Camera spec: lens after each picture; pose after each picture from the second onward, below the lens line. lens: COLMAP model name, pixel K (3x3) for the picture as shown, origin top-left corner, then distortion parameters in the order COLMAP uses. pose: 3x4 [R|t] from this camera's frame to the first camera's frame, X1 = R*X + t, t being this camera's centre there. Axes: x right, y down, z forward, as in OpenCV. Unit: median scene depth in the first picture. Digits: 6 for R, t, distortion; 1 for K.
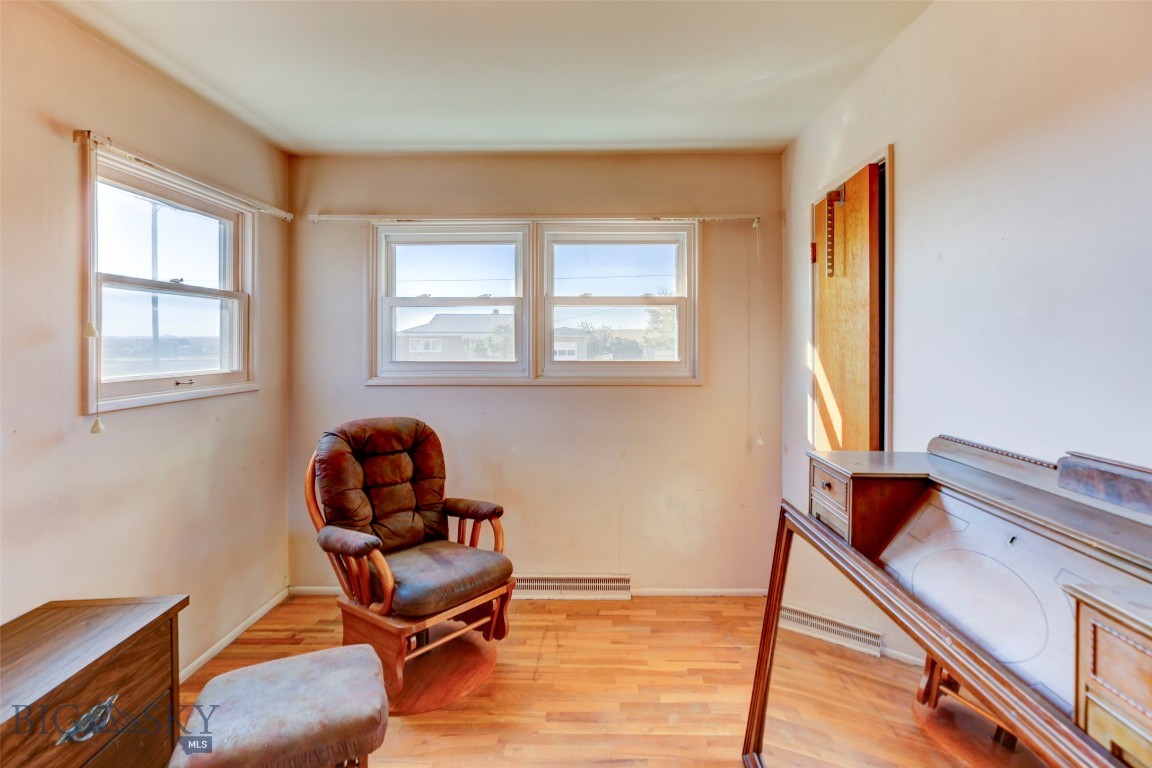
lens RADIAL K [[542.0, 0, 584.7], [0, 542.0, 344.1], [0, 0, 1]] dist [-0.012766, 0.009454]
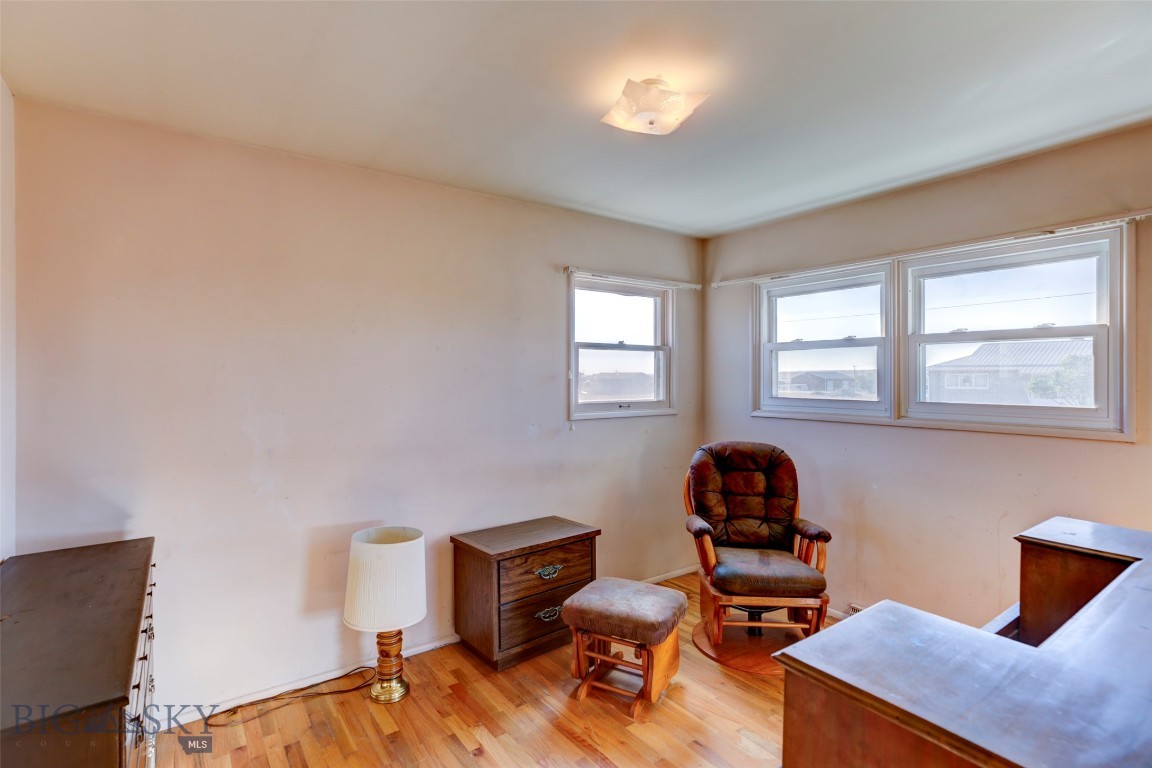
lens RADIAL K [[544.1, 0, 576.0], [0, 544.1, 384.0], [0, 0, 1]] dist [0.001156, 0.000254]
pose [[0.601564, 0.011384, -0.798743, 0.396168], [-0.004556, 0.999931, 0.010821, -0.009143], [0.798811, -0.002871, 0.601575, -0.067248]]
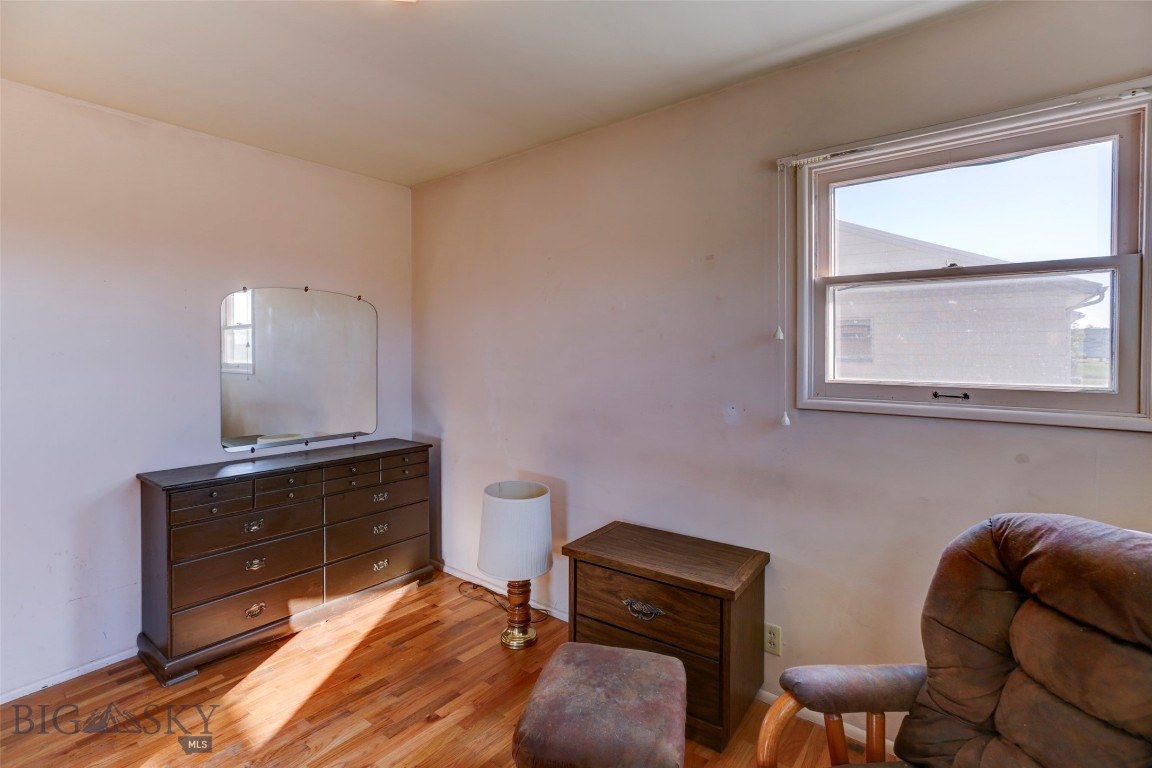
lens RADIAL K [[538.2, 0, 580.2], [0, 538.2, 354.5], [0, 0, 1]] dist [-0.002284, 0.000215]
pose [[-0.599221, 0.012447, -0.800487, 0.166782], [-0.002023, 0.999852, 0.017062, 0.000434], [0.800581, 0.011843, -0.599107, 0.913903]]
